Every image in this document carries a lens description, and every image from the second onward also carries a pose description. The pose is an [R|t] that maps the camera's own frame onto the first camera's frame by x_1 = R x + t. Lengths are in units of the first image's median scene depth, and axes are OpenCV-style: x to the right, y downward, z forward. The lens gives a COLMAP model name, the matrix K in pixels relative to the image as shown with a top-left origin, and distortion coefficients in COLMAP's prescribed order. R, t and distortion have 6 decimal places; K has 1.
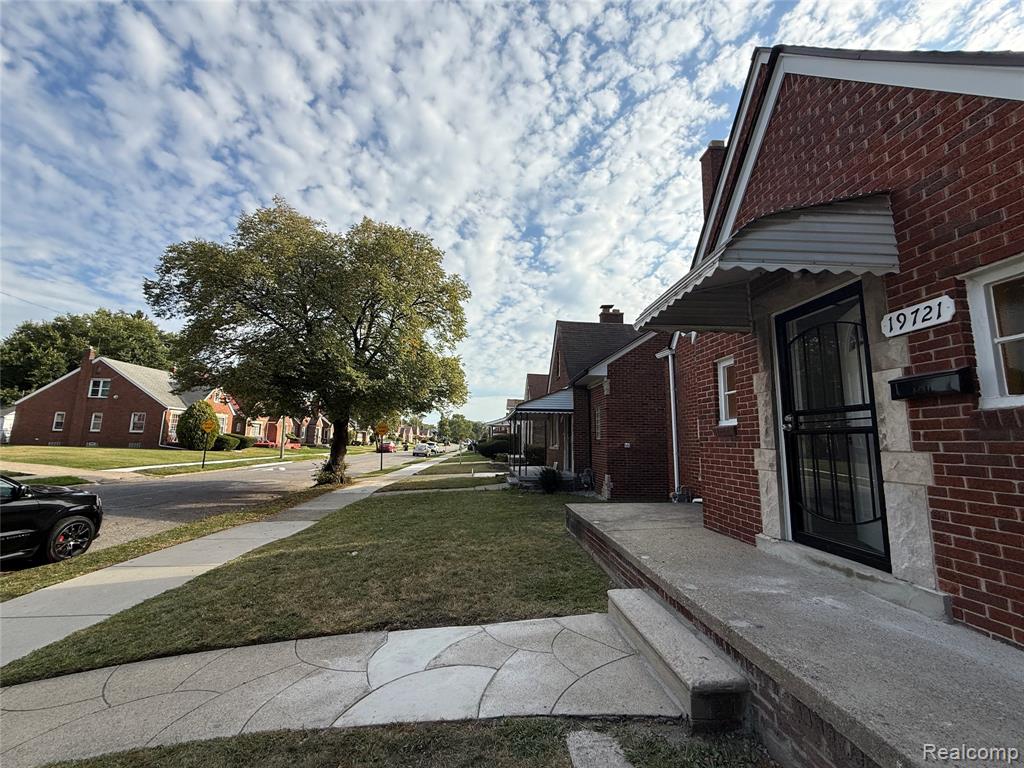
lens RADIAL K [[407.9, 0, 509.4], [0, 407.9, 383.8], [0, 0, 1]] dist [0.000055, 0.000128]
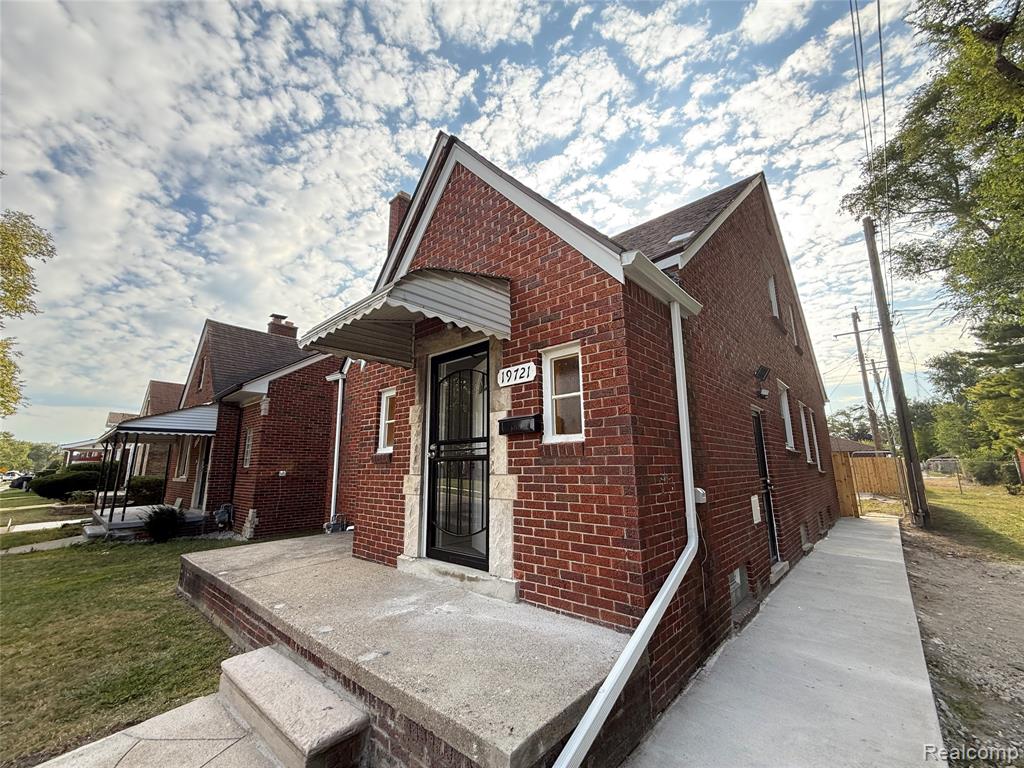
lens RADIAL K [[407.5, 0, 511.1], [0, 407.5, 382.7], [0, 0, 1]] dist [-0.000185, 0.000343]
pose [[0.717198, 0.116855, 0.687002, 0.031857], [-0.074107, 0.993040, -0.091546, -0.006397], [-0.692918, 0.014746, 0.720866, 0.019293]]
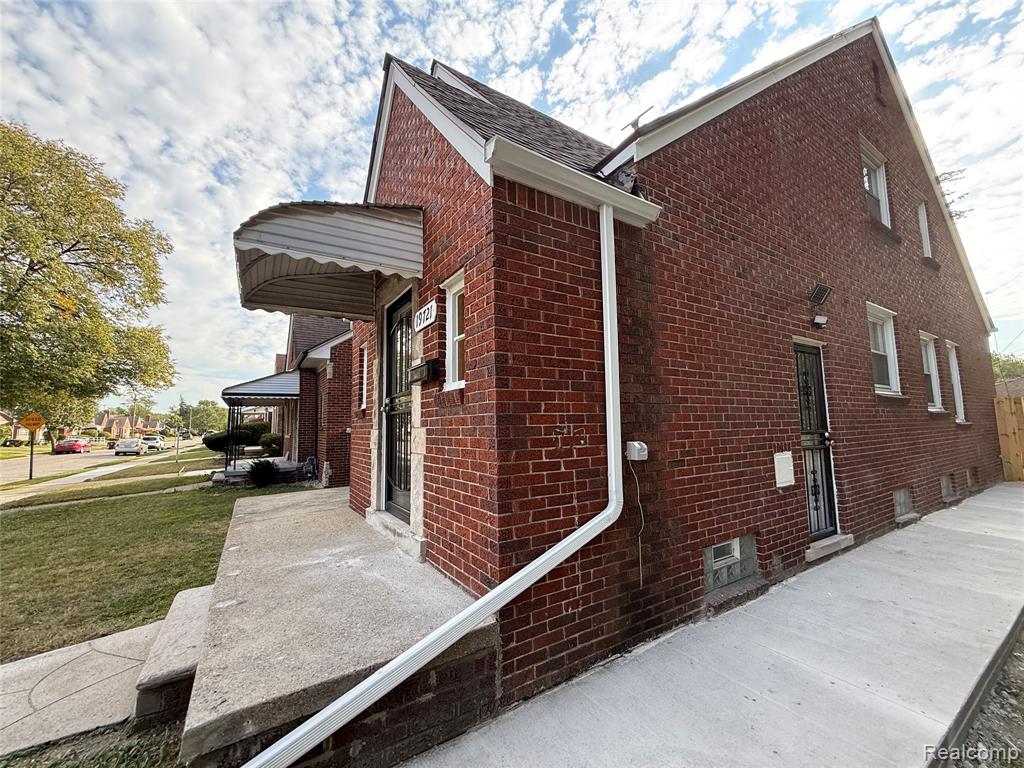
lens RADIAL K [[408.6, 0, 512.0], [0, 408.6, 384.0], [0, 0, 1]] dist [0.001517, -0.000093]
pose [[0.873624, 0.013149, 0.486425, 0.408456], [-0.031046, 0.999104, 0.028752, -0.003740], [-0.485611, -0.040220, 0.873249, -0.122444]]
